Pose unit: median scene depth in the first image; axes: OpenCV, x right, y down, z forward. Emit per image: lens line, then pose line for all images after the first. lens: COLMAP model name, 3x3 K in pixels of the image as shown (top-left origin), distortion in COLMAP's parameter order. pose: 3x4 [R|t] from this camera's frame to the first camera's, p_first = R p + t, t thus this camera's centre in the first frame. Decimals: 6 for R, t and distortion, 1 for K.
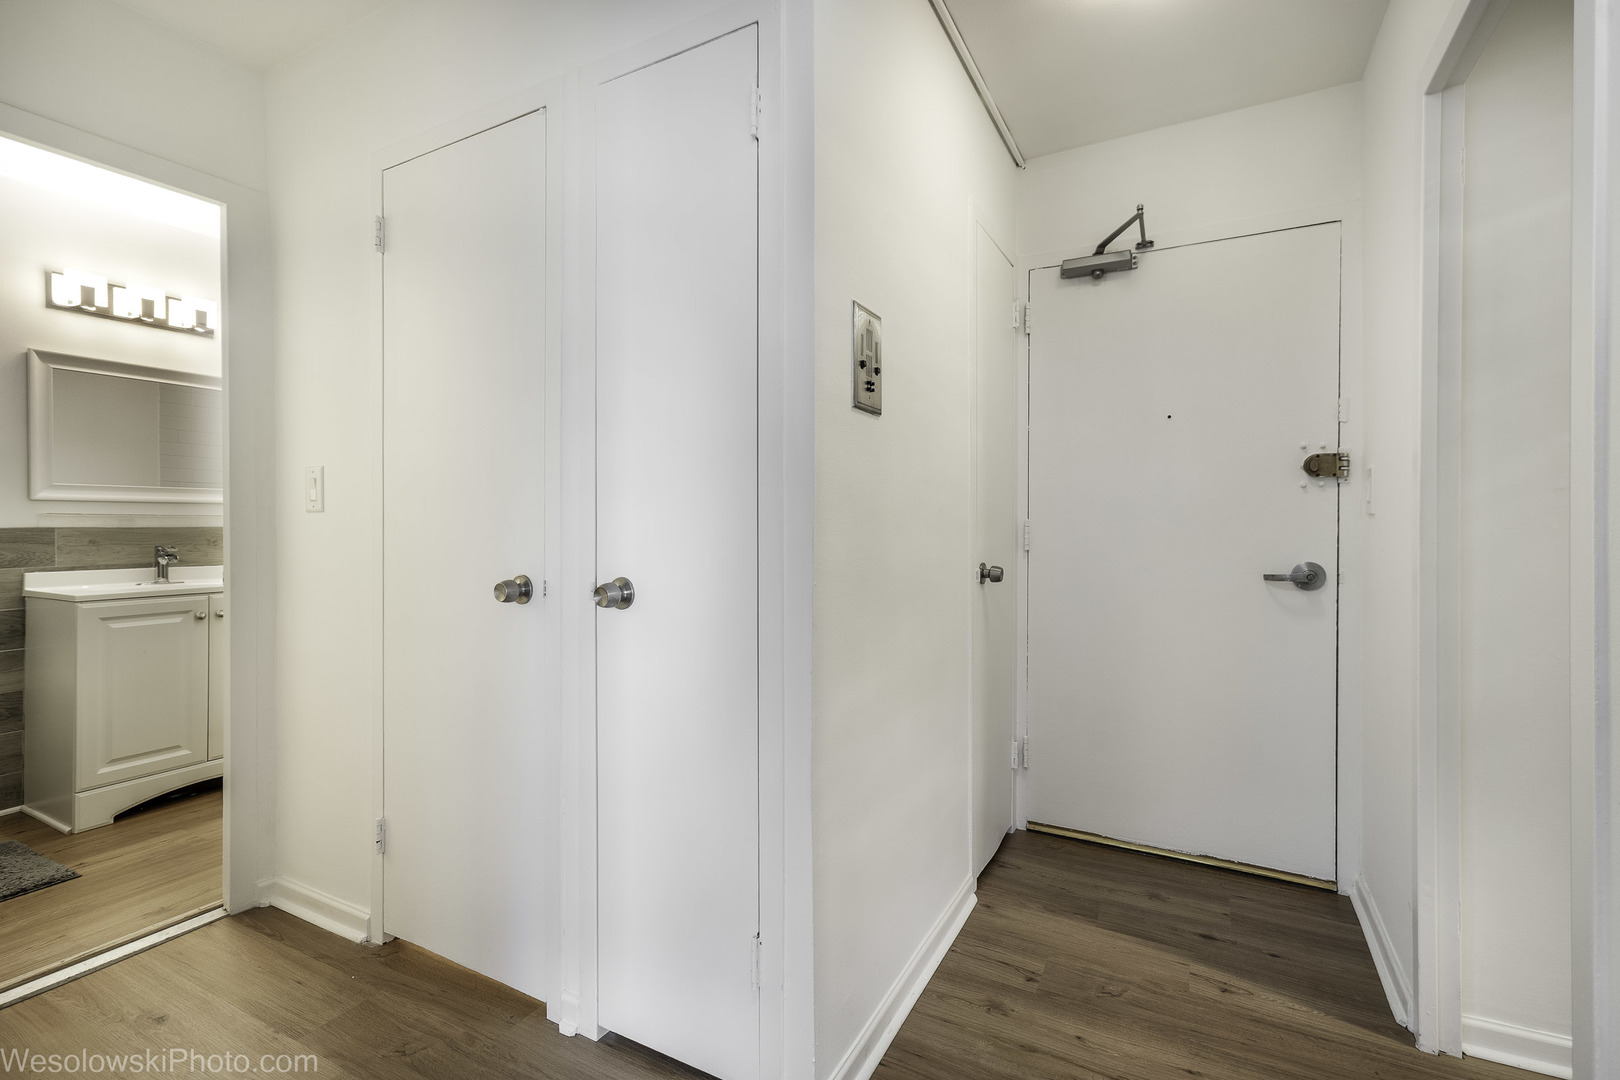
lens RADIAL K [[734.3, 0, 806.5], [0, 734.3, 538.8], [0, 0, 1]] dist [0.001792, 0.005847]
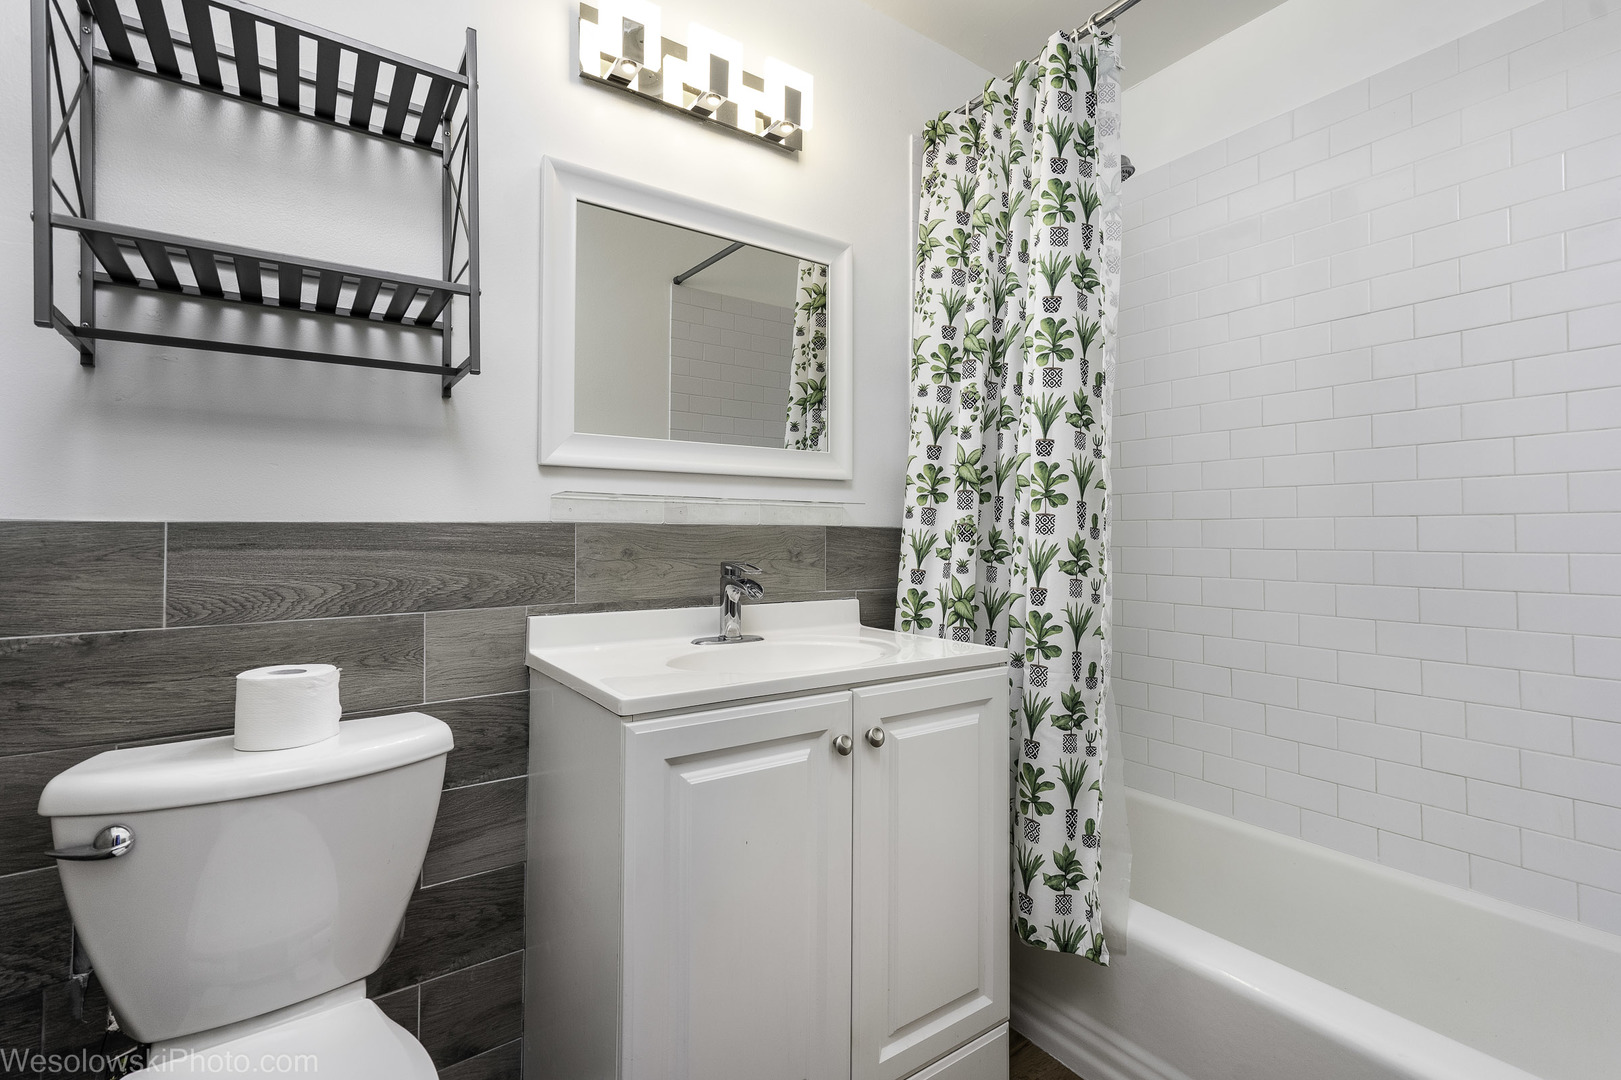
lens RADIAL K [[734.7, 0, 811.8], [0, 734.7, 534.7], [0, 0, 1]] dist [0.001792, 0.005847]
pose [[0.899838, 0.009162, -0.436129, -0.672276], [-0.012194, 0.999917, -0.004154, -0.007778], [0.436054, 0.009056, 0.899875, 0.640600]]
